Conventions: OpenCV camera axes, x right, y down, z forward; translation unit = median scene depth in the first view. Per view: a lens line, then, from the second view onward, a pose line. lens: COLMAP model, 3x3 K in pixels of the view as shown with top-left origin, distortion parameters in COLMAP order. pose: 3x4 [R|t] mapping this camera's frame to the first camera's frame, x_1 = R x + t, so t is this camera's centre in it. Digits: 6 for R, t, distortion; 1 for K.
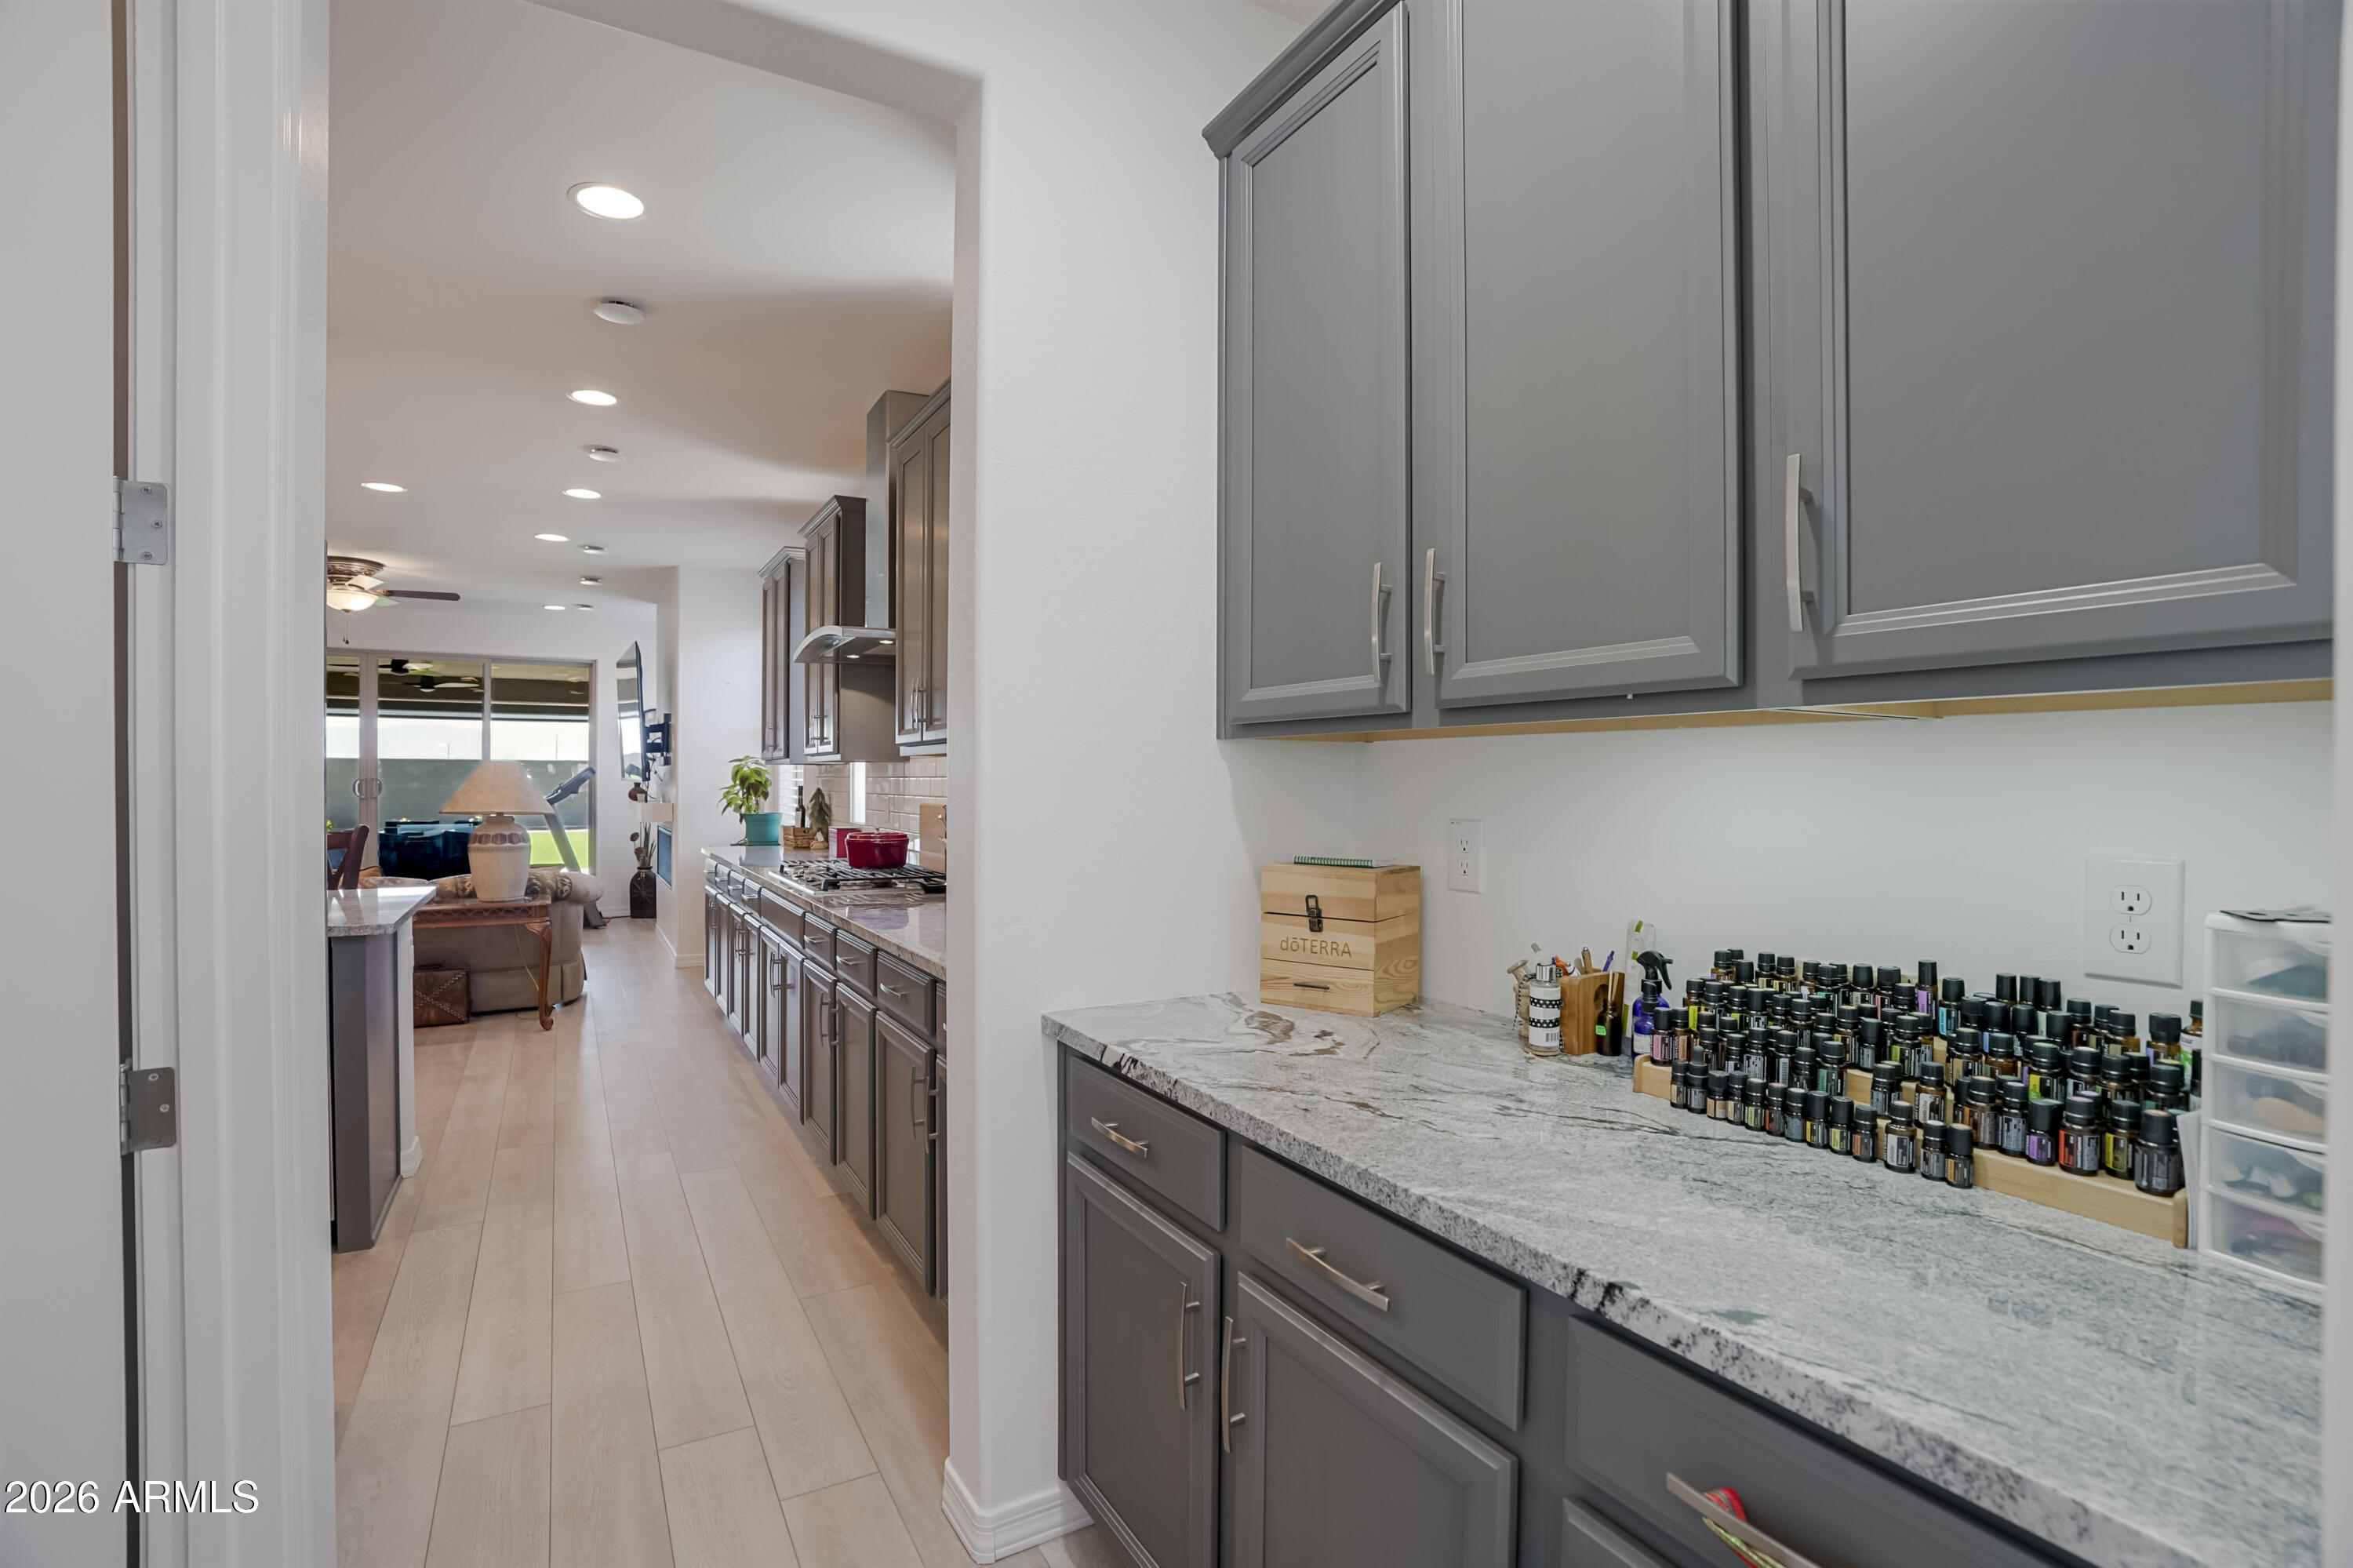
lens RADIAL K [[1113.4, 0, 1179.9], [0, 1113.4, 782.5], [0, 0, 1]] dist [-0.060120, 0.019797]
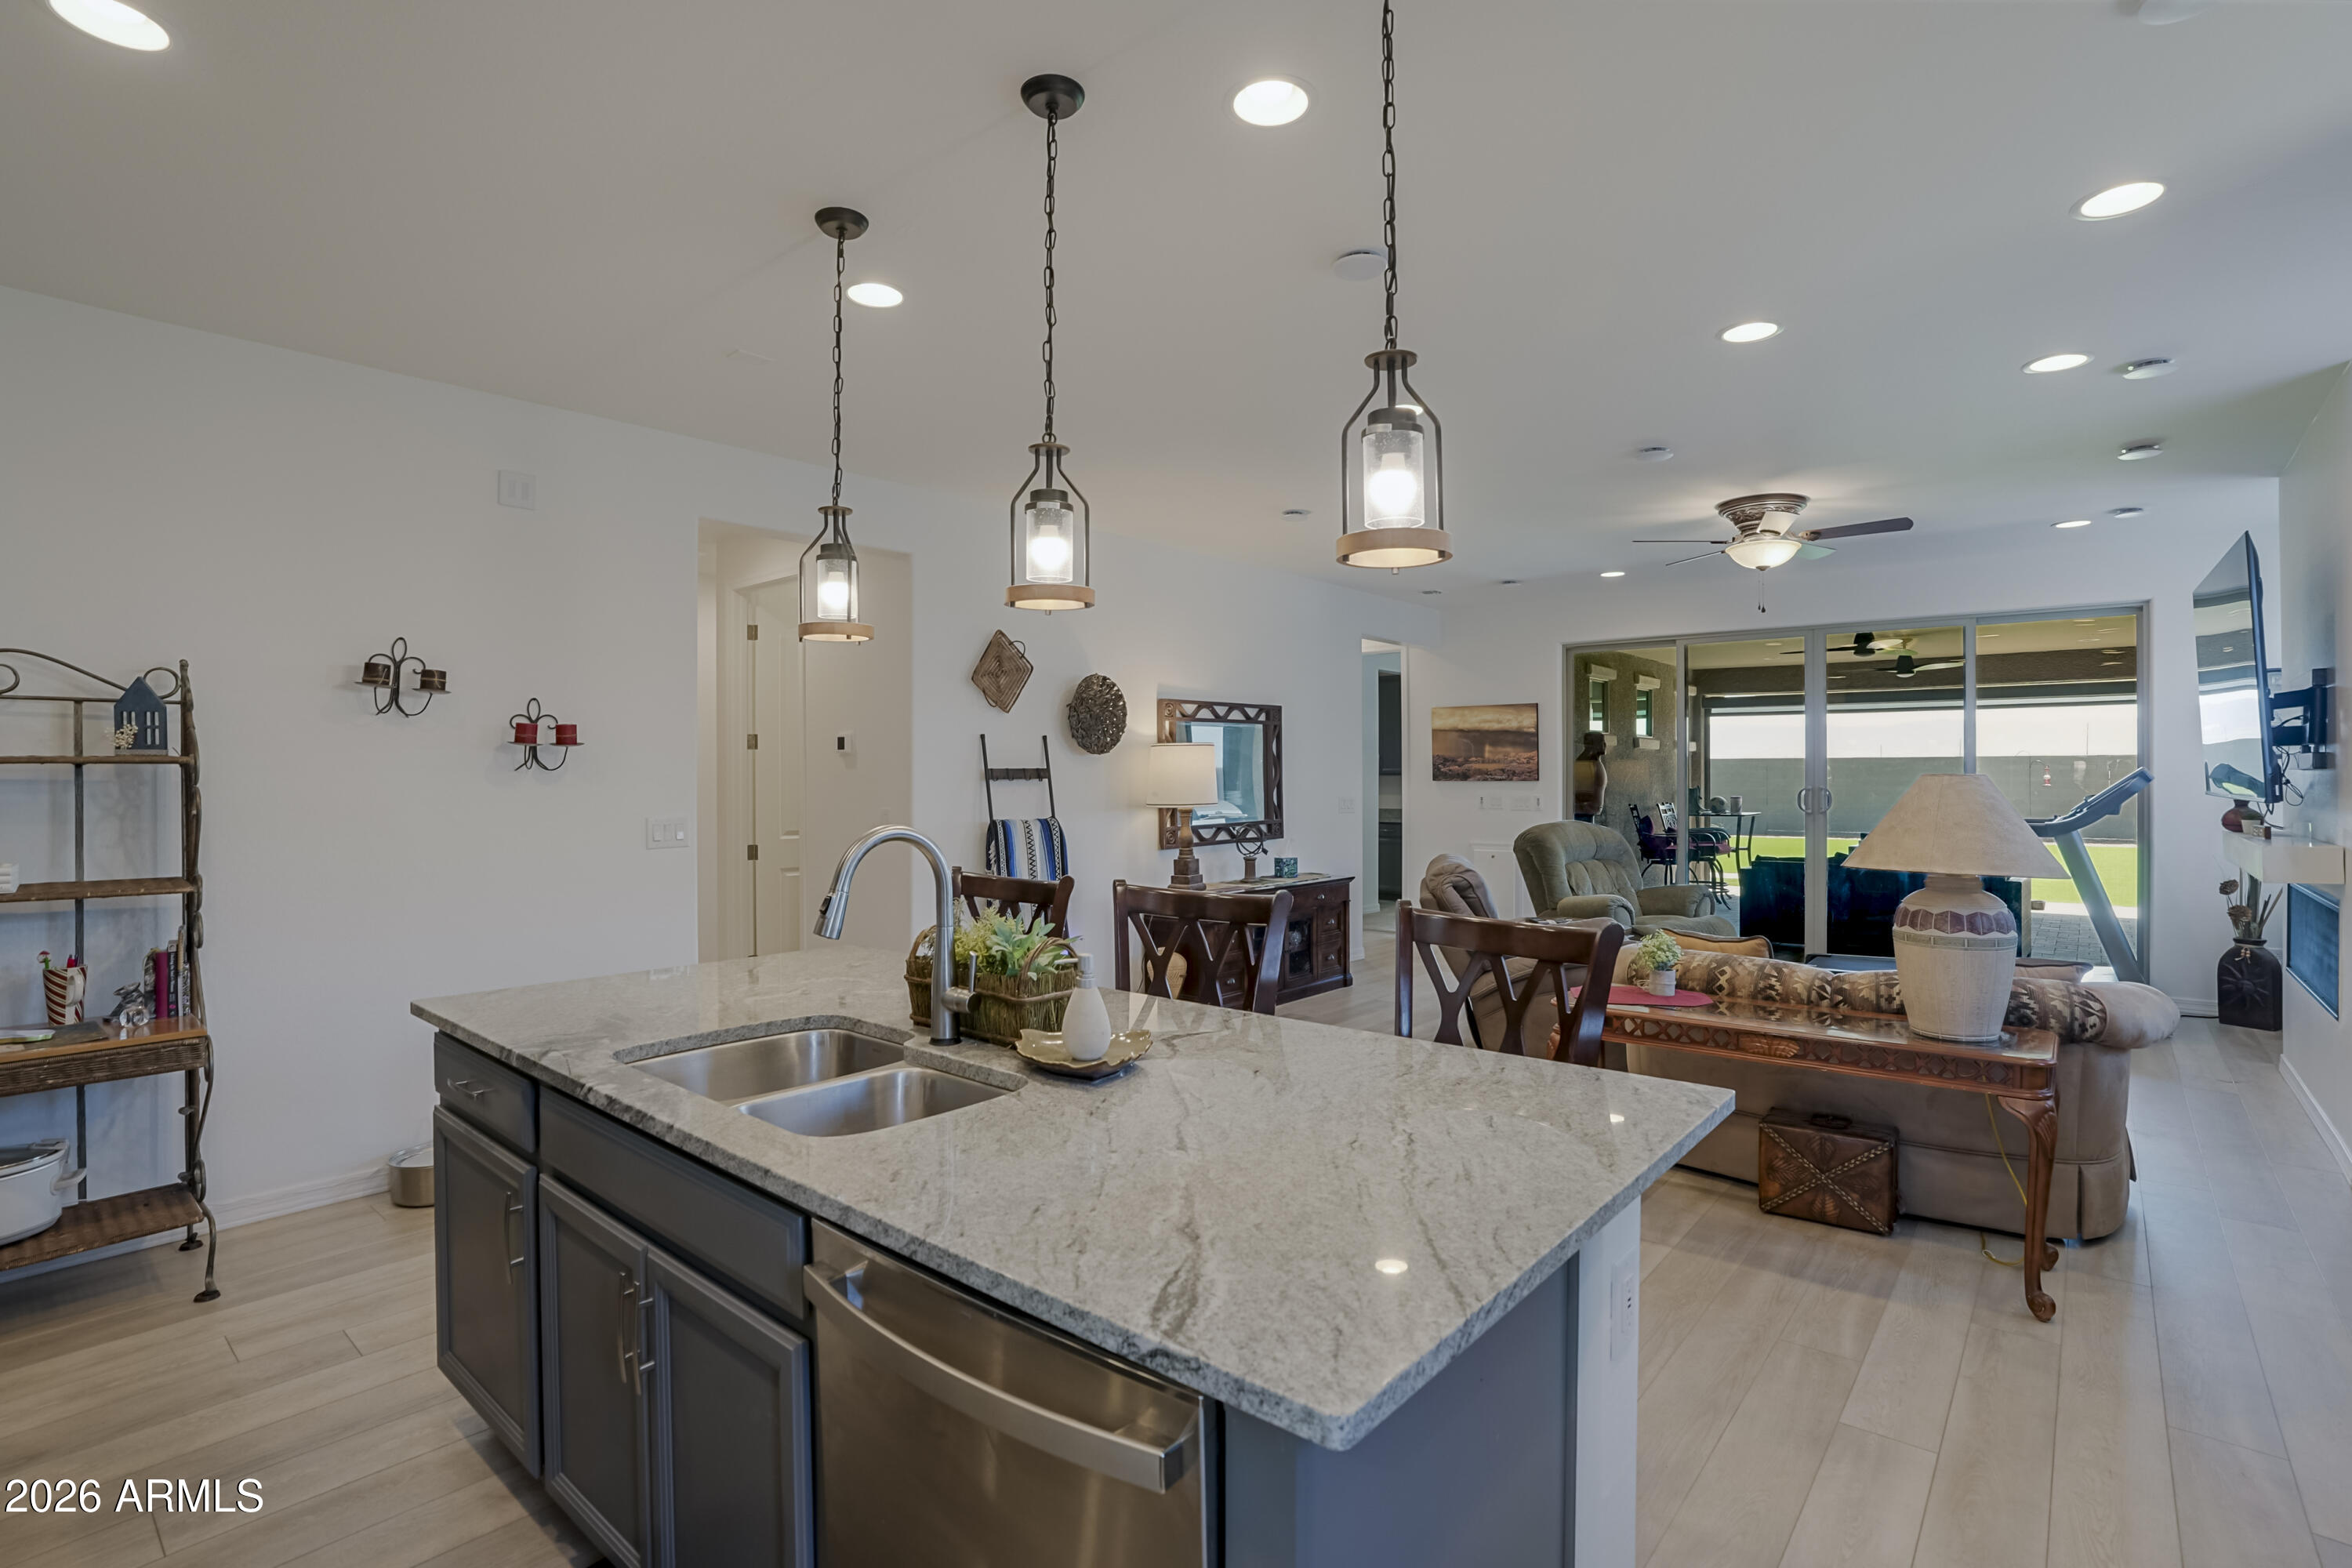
lens RADIAL K [[1112.9, 0, 1173.6], [0, 1112.9, 774.9], [0, 0, 1]] dist [-0.060120, 0.019797]
pose [[0.339924, -0.004500, -0.940442, -0.176554], [0.000602, 0.999989, -0.004567, -0.011218], [0.940453, 0.000986, 0.339924, 0.320072]]
